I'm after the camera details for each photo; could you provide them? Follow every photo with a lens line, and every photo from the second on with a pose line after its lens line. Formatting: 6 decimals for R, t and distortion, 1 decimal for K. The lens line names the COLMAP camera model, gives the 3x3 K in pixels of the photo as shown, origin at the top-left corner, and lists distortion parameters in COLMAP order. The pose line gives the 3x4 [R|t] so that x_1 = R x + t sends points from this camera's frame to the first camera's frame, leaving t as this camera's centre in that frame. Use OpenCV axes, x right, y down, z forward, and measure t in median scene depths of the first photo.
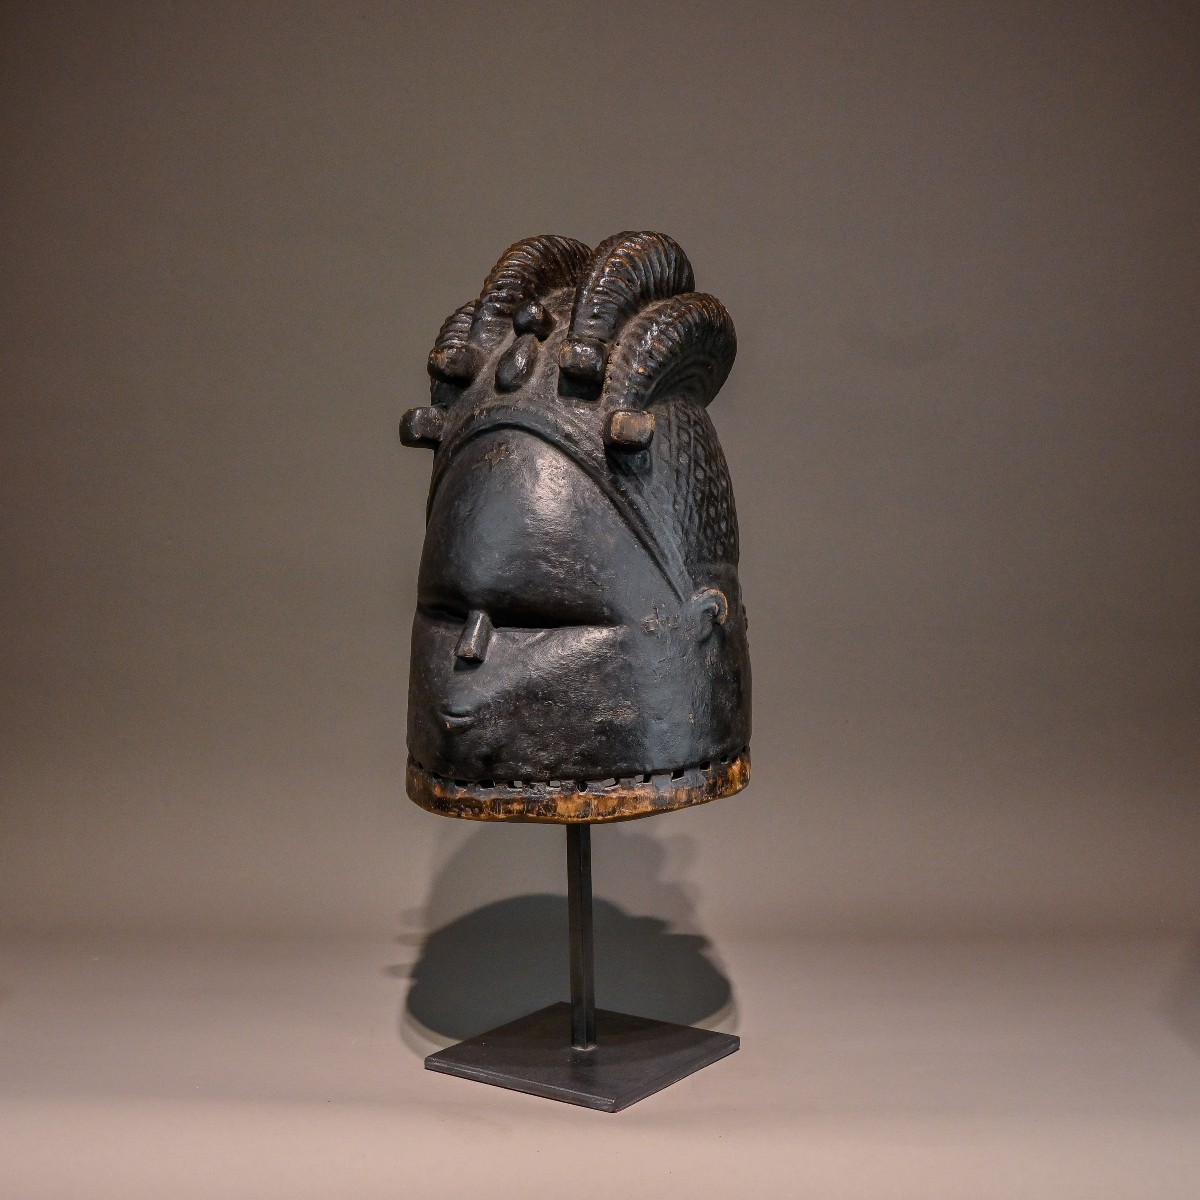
lens RADIAL K [[1893.5, 0, 600.0], [0, 1893.5, 600.0], [0, 0, 1]] dist [0.007153, -0.002556]
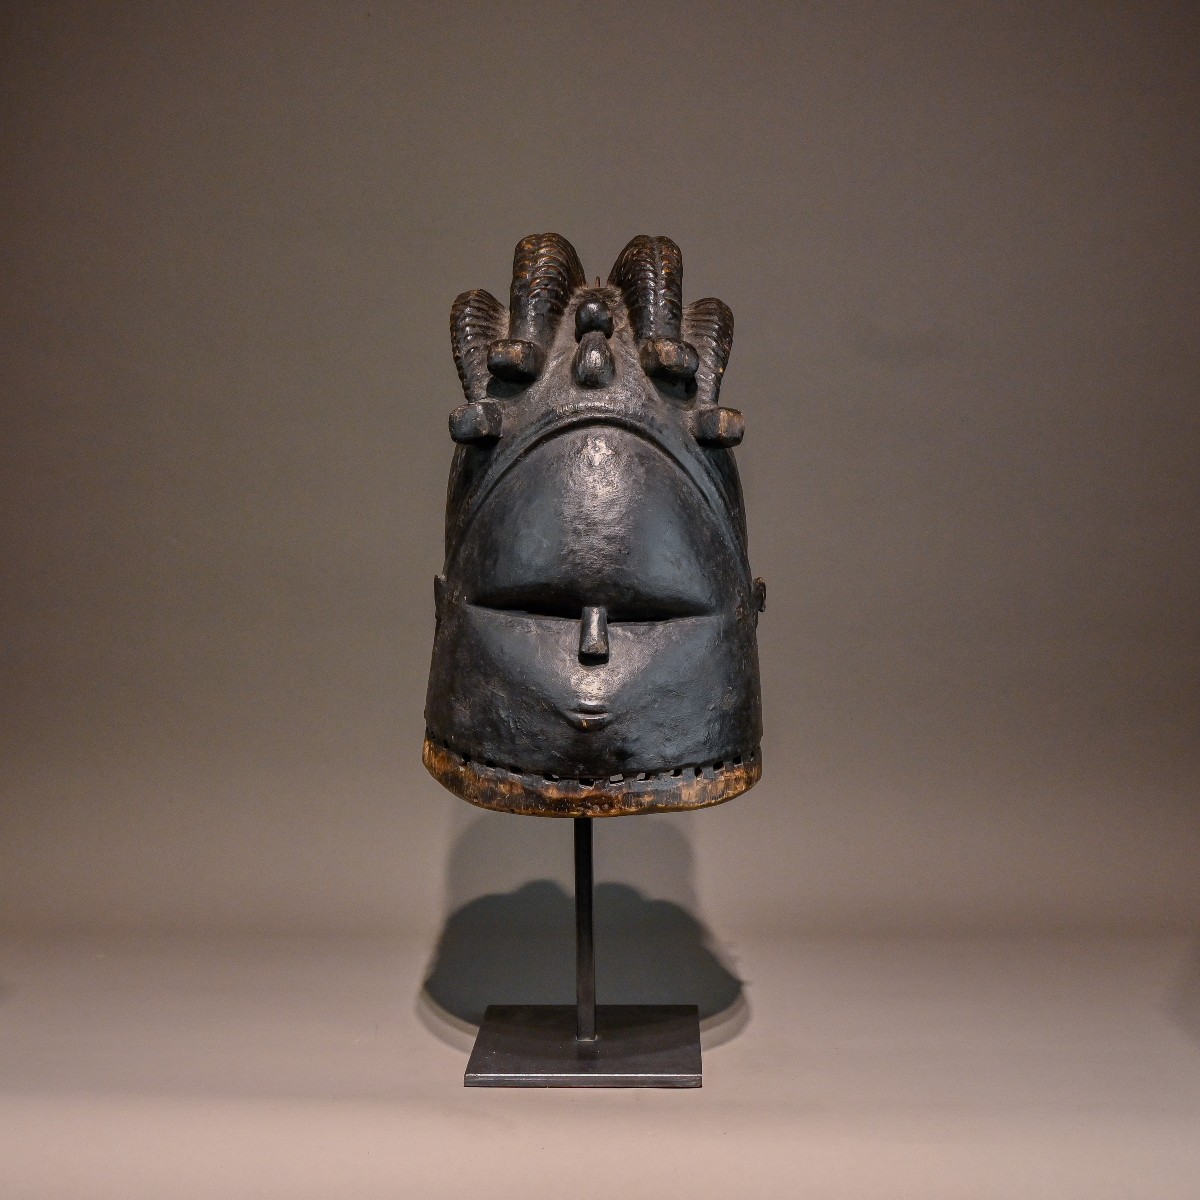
lens RADIAL K [[1893.5, 0, 600.0], [0, 1893.5, 600.0], [0, 0, 1]] dist [0.007153, -0.002556]
pose [[0.834810, -0.043500, 0.548817, -0.611737], [0.043267, 0.998974, 0.013367, -0.011288], [-0.548835, 0.012587, 0.835836, 0.165982]]
